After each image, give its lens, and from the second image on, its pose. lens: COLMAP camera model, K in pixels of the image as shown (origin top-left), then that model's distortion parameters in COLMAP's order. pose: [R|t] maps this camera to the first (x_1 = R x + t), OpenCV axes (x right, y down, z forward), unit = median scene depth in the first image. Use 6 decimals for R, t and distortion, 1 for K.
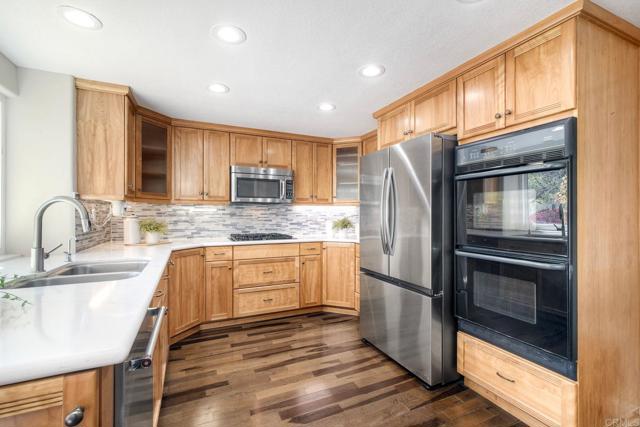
lens RADIAL K [[284.8, 0, 319.4], [0, 284.8, 212.4], [0, 0, 1]] dist [0.001654, -0.000081]
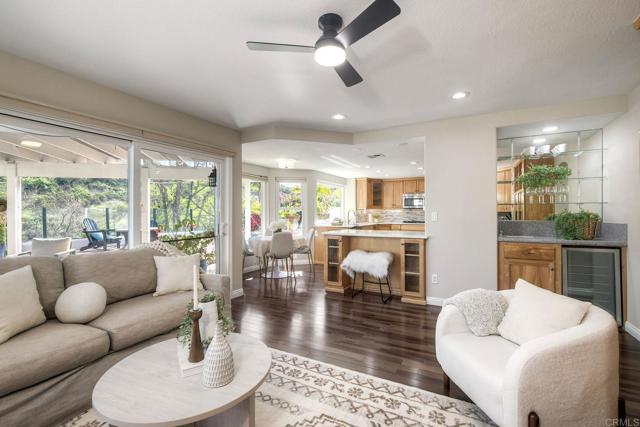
lens RADIAL K [[284.8, 0, 319.4], [0, 284.8, 212.4], [0, 0, 1]] dist [0.001654, -0.000081]
pose [[0.598885, -0.003948, -0.800825, 1.280073], [0.008808, 0.999960, 0.001657, -0.007483], [0.800786, -0.008046, 0.598896, -1.129424]]
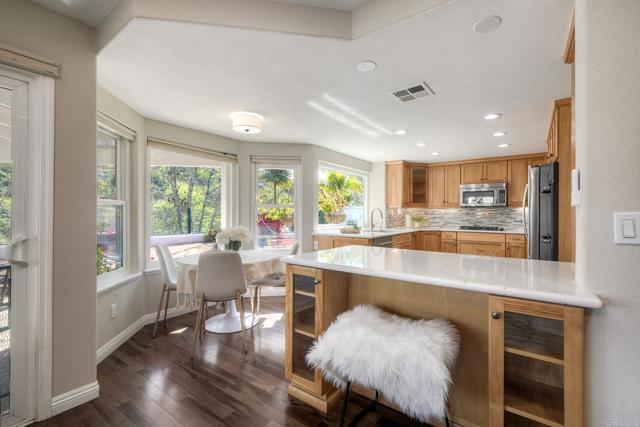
lens RADIAL K [[284.8, 0, 319.4], [0, 284.8, 212.4], [0, 0, 1]] dist [0.001654, -0.000081]
pose [[0.479434, -0.001093, -0.877577, 0.751522], [0.002281, 0.999997, 0.000000, -0.002768], [0.877575, -0.002002, 0.479435, -0.520188]]
